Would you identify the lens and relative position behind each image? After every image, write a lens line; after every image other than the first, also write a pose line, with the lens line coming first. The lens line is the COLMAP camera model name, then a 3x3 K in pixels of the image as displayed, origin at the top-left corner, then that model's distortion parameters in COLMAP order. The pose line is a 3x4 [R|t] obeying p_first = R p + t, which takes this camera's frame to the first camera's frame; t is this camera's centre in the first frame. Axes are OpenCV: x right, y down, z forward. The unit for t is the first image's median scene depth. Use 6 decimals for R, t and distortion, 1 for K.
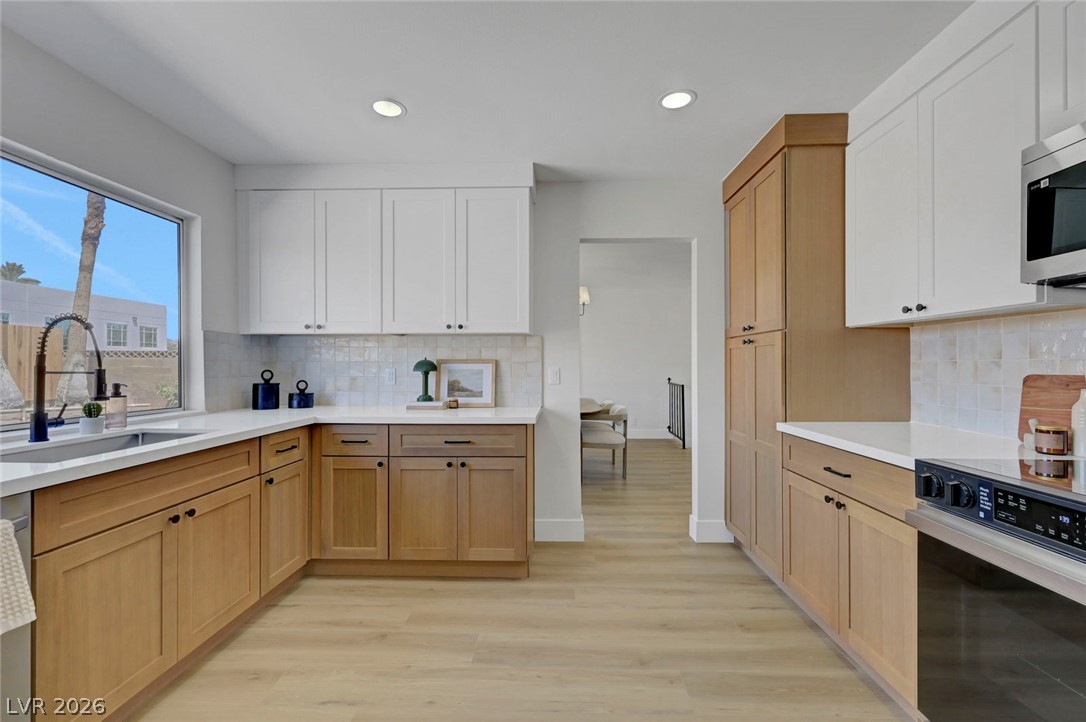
lens RADIAL K [[470.2, 0, 538.5], [0, 470.2, 364.5], [0, 0, 1]] dist [0.003207, 0.000897]
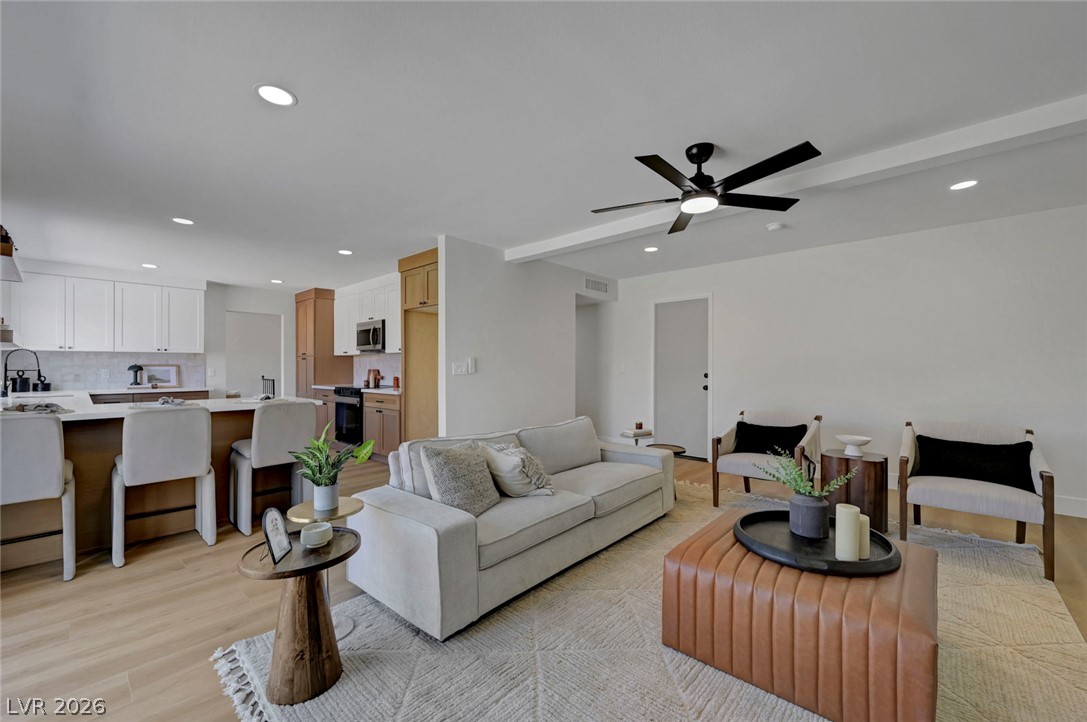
lens RADIAL K [[444.5, 0, 542.3], [0, 444.5, 364.8], [0, 0, 1]] dist [0.000764, -0.000192]
pose [[0.654039, 0.002151, 0.756458, -0.669571], [0.001269, 0.999991, -0.003941, 0.000310], [-0.756460, 0.003538, 0.654031, -1.924778]]
